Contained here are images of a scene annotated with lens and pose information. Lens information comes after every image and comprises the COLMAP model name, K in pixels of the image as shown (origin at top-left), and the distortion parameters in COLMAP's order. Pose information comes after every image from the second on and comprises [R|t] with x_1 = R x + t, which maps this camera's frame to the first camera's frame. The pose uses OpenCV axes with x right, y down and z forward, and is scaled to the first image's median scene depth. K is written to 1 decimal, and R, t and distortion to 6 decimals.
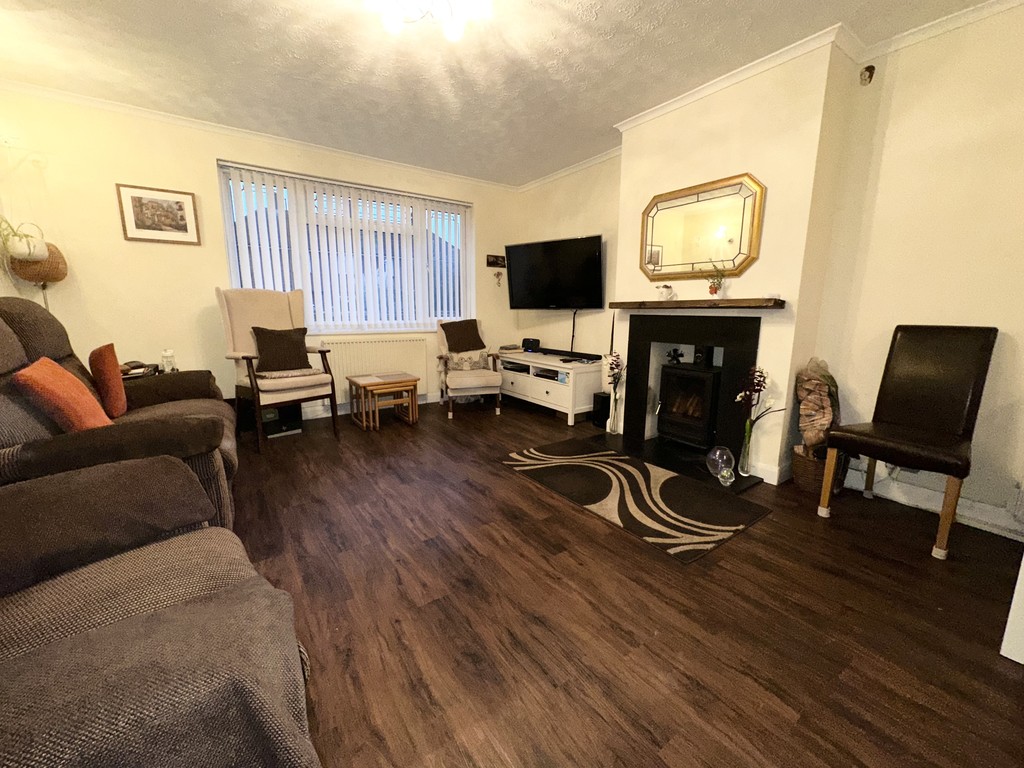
lens RADIAL K [[407.9, 0, 512.0], [0, 407.9, 384.0], [0, 0, 1]] dist [-0.001807, -0.000032]
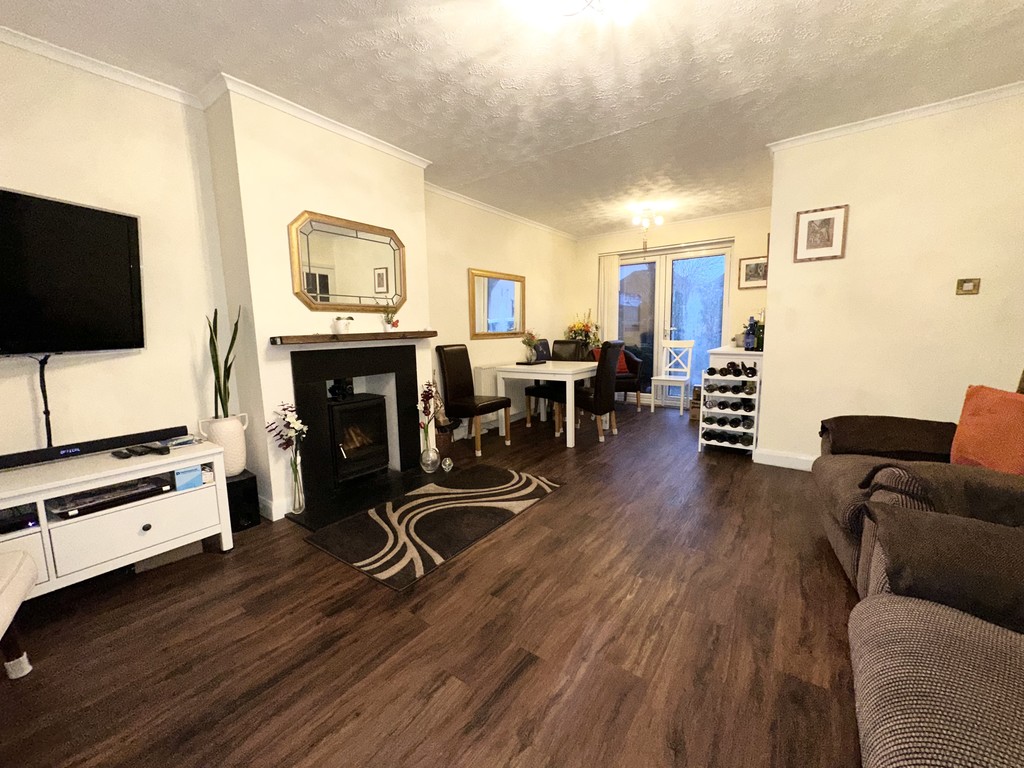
lens RADIAL K [[407.9, 0, 512.0], [0, 407.9, 384.0], [0, 0, 1]] dist [-0.001807, -0.000032]
pose [[-0.320207, -0.123730, 0.939233, -0.675051], [0.190659, 0.962732, 0.191826, -0.213258], [-0.927964, 0.240497, -0.284683, 1.009260]]
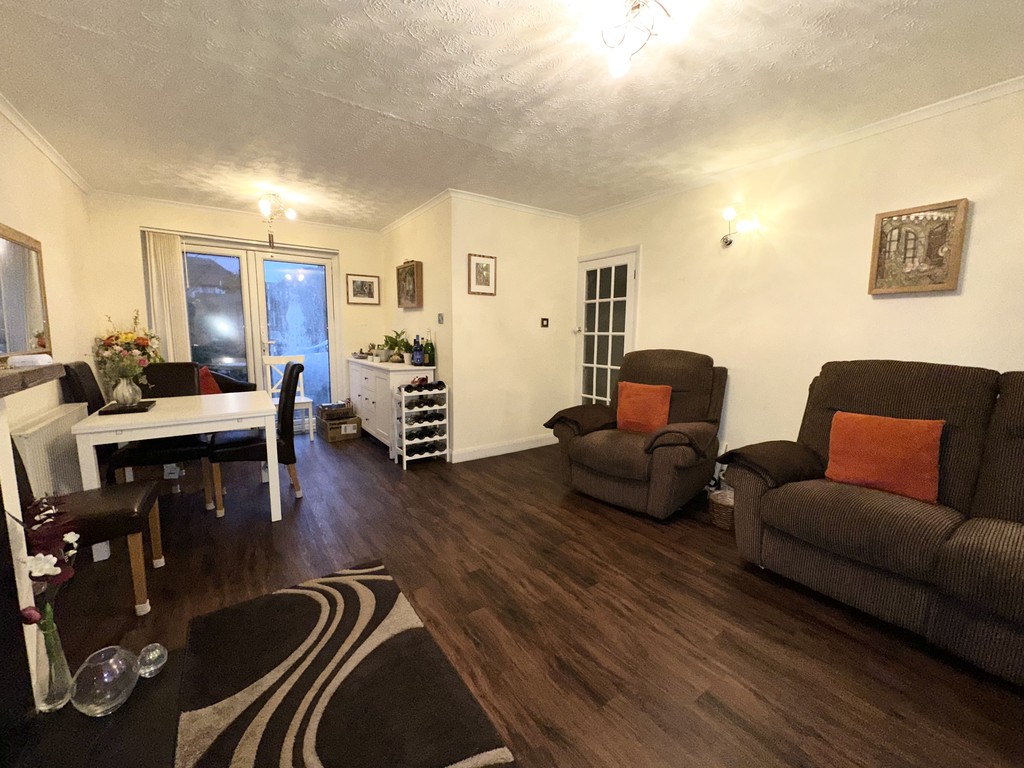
lens RADIAL K [[406.9, 0, 512.7], [0, 406.9, 385.5], [0, 0, 1]] dist [-0.001065, -0.000072]
pose [[-0.999873, -0.015552, 0.003559, 0.008393], [-0.013685, 0.950733, 0.309709, -0.304920], [-0.008201, 0.309620, -0.950825, 1.290108]]
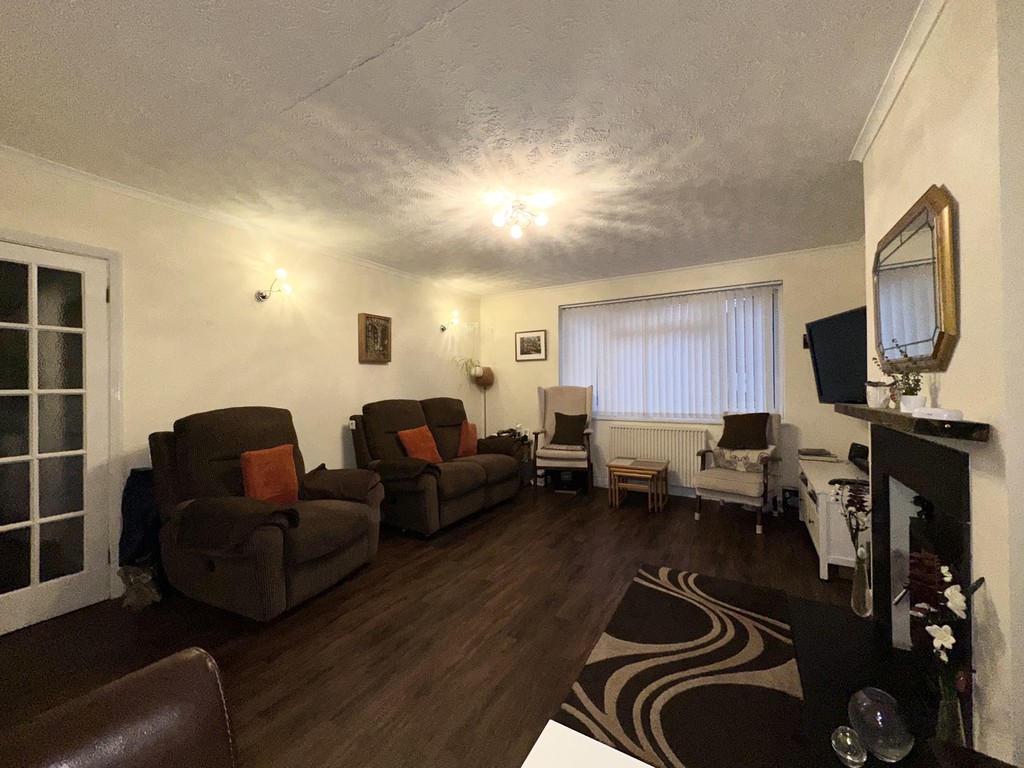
lens RADIAL K [[407.9, 0, 512.0], [0, 407.9, 384.0], [0, 0, 1]] dist [-0.001807, -0.000032]
pose [[0.416776, -0.012094, -0.908929, 0.746137], [-0.151040, 0.985090, -0.082365, -0.113045], [0.896373, 0.171612, 0.408735, 0.284527]]
